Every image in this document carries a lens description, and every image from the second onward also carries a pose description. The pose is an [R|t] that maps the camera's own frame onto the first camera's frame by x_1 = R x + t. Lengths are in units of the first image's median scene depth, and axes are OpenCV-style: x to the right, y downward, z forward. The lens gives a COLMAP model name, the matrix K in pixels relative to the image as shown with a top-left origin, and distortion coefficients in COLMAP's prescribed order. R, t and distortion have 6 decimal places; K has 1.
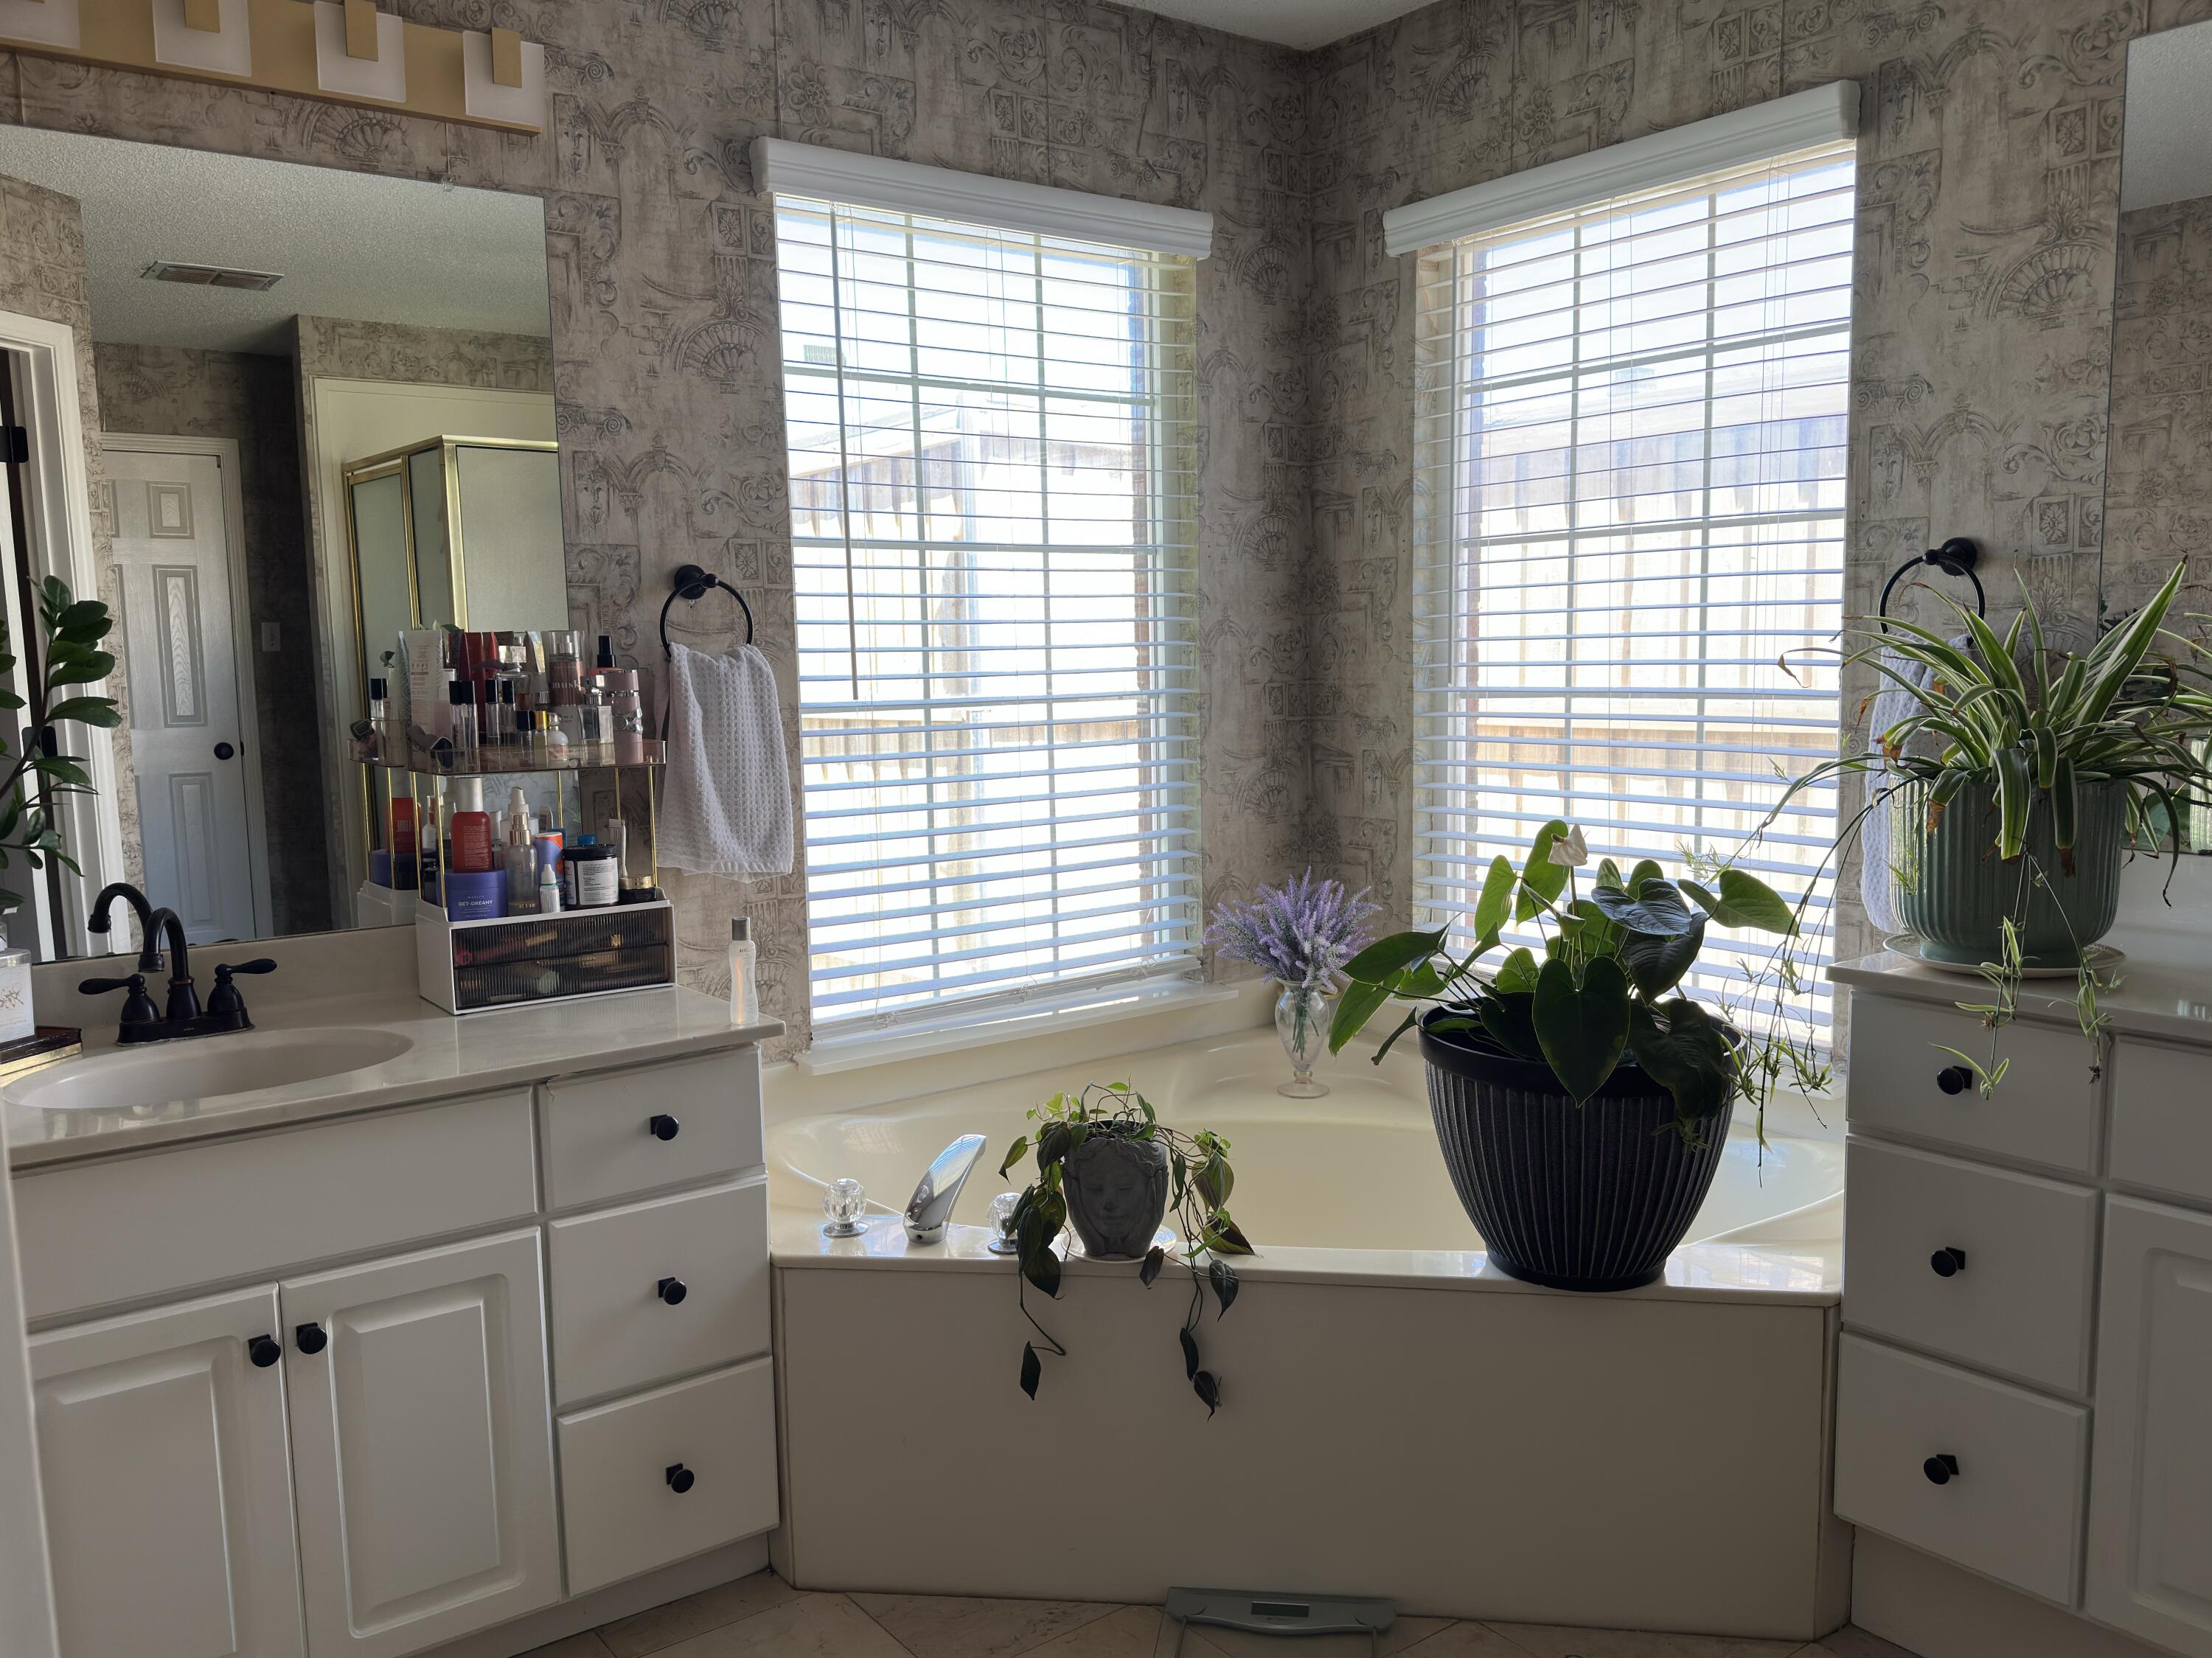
lens RADIAL K [[1707.3, 0, 1112.1], [0, 1707.3, 847.8], [0, 0, 1]] dist [0.178533, -0.349845]
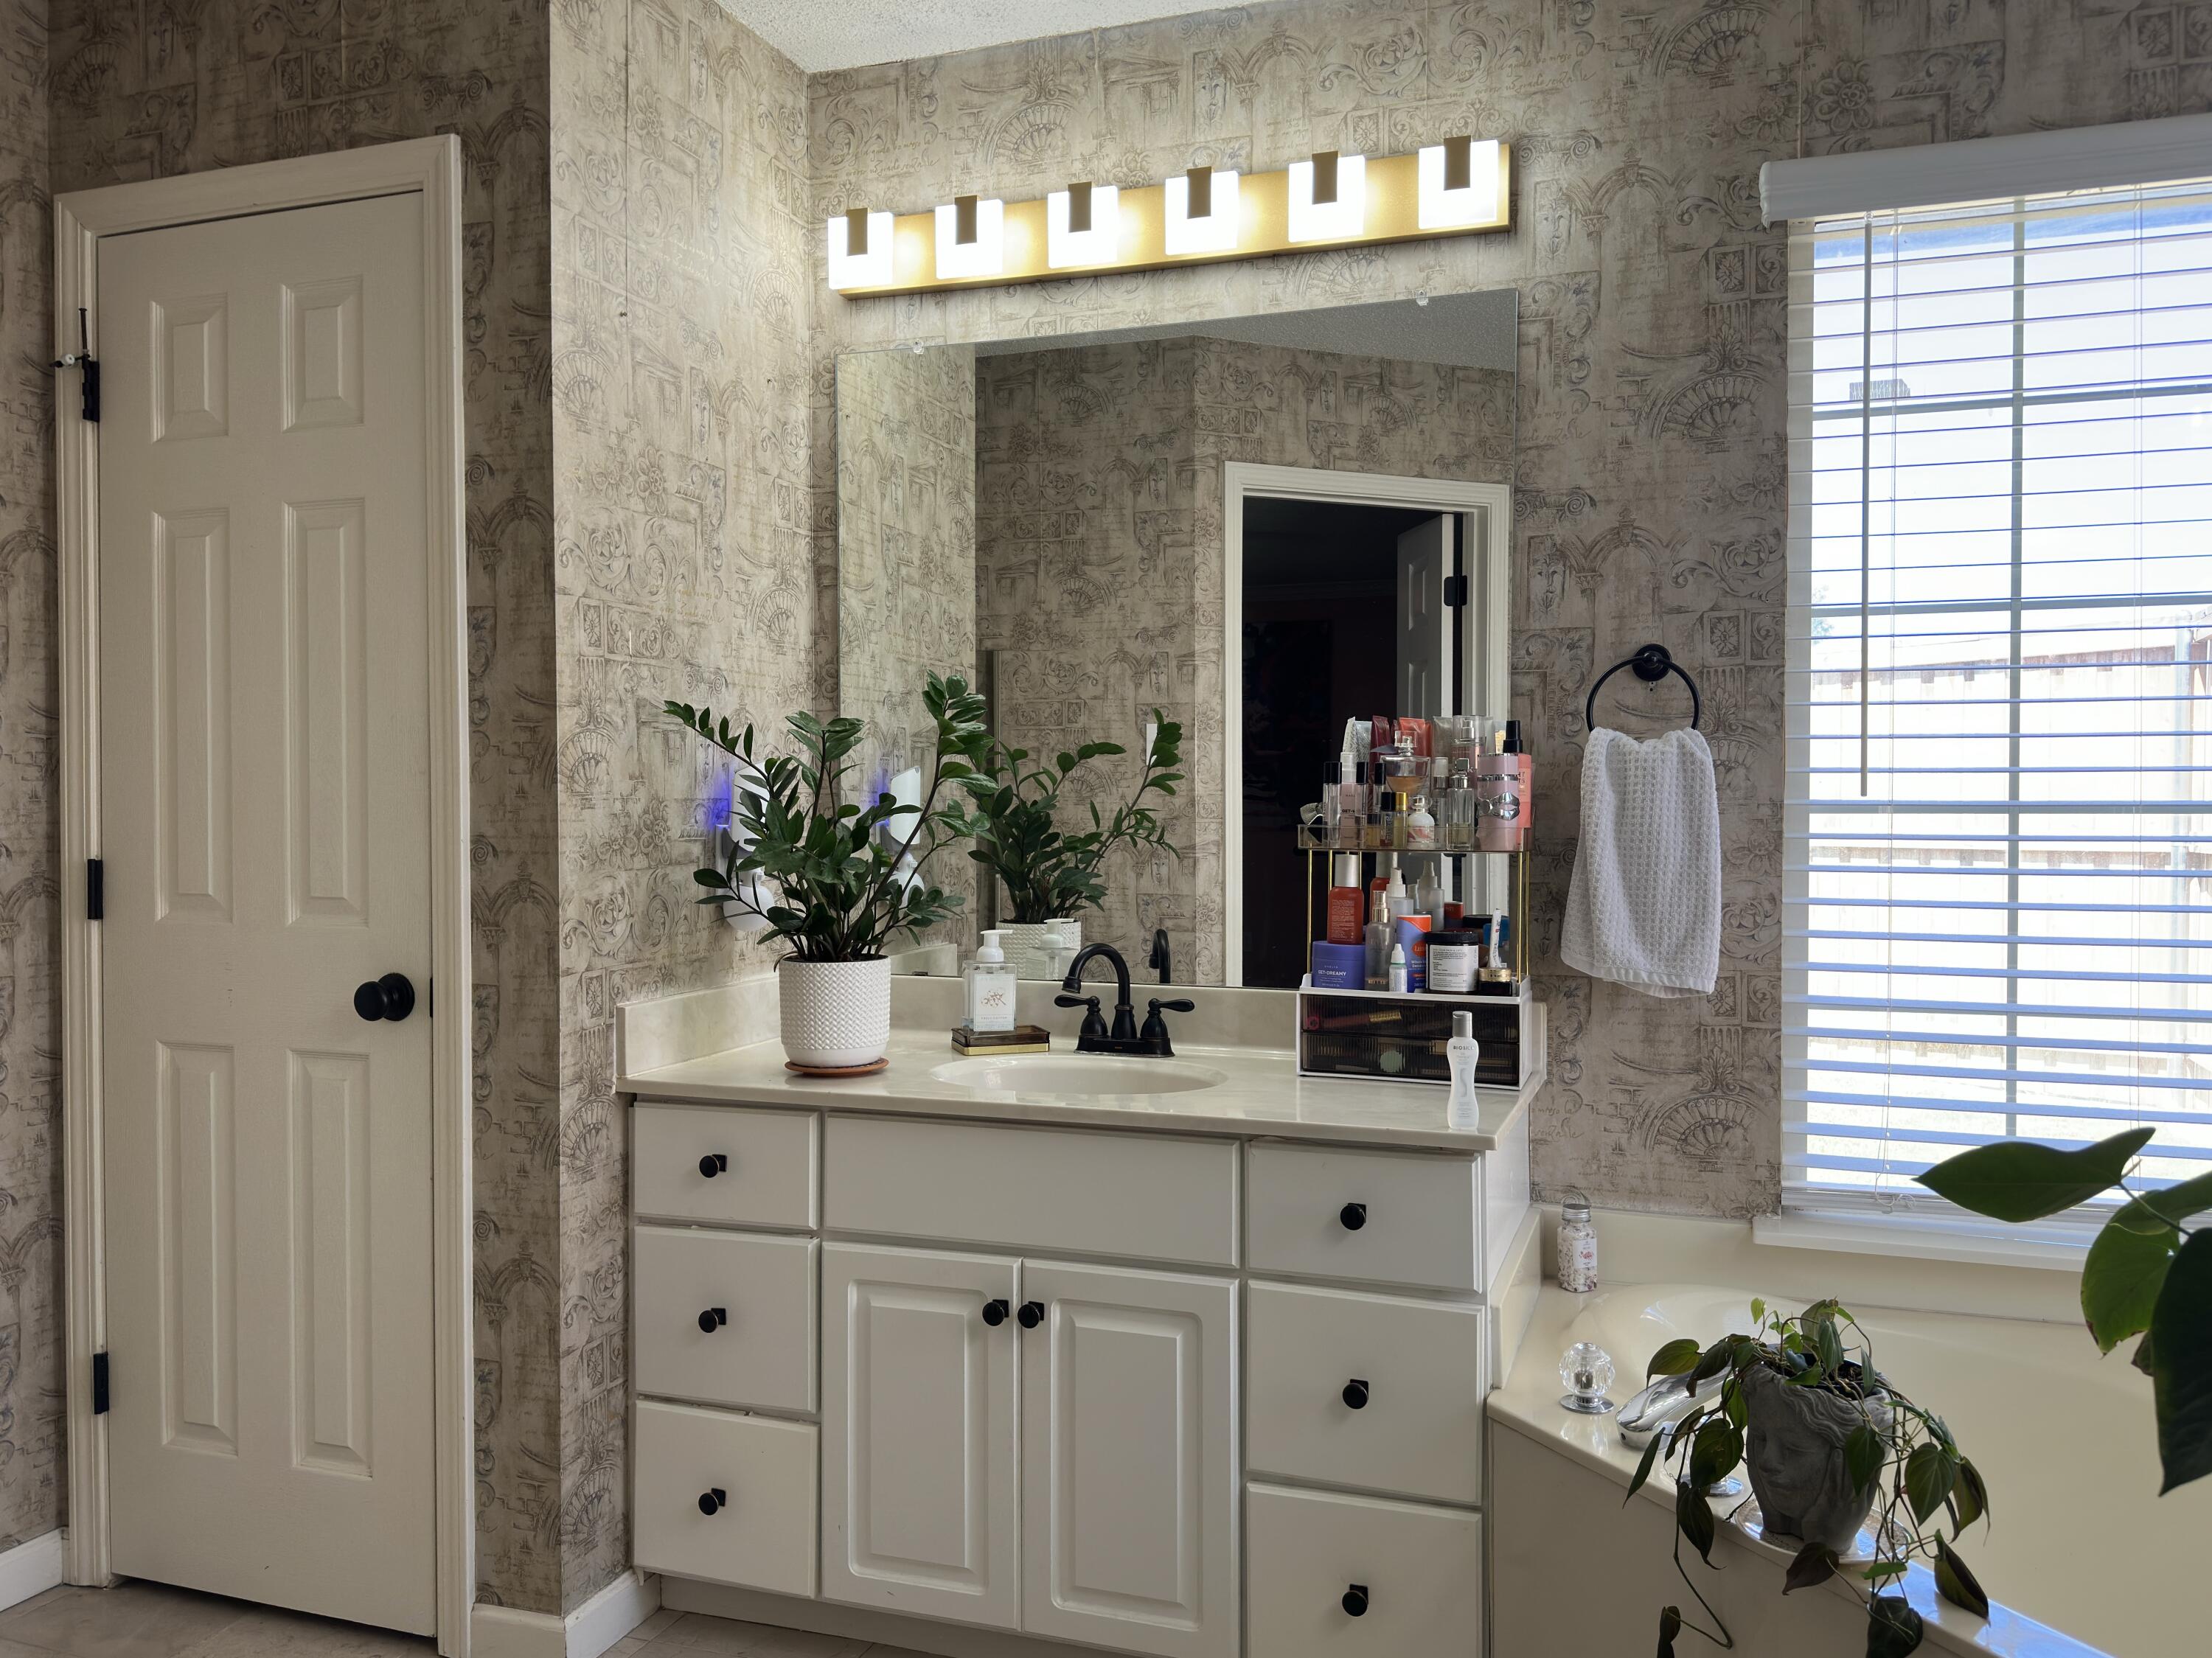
lens RADIAL K [[1721.8, 0, 1108.7], [0, 1721.8, 838.6], [0, 0, 1]] dist [0.174582, -0.349894]
pose [[0.557885, 0.036637, -0.829109, 0.367300], [-0.109936, 0.993484, -0.030073, -0.002197], [0.822605, 0.107926, 0.558277, 0.260785]]
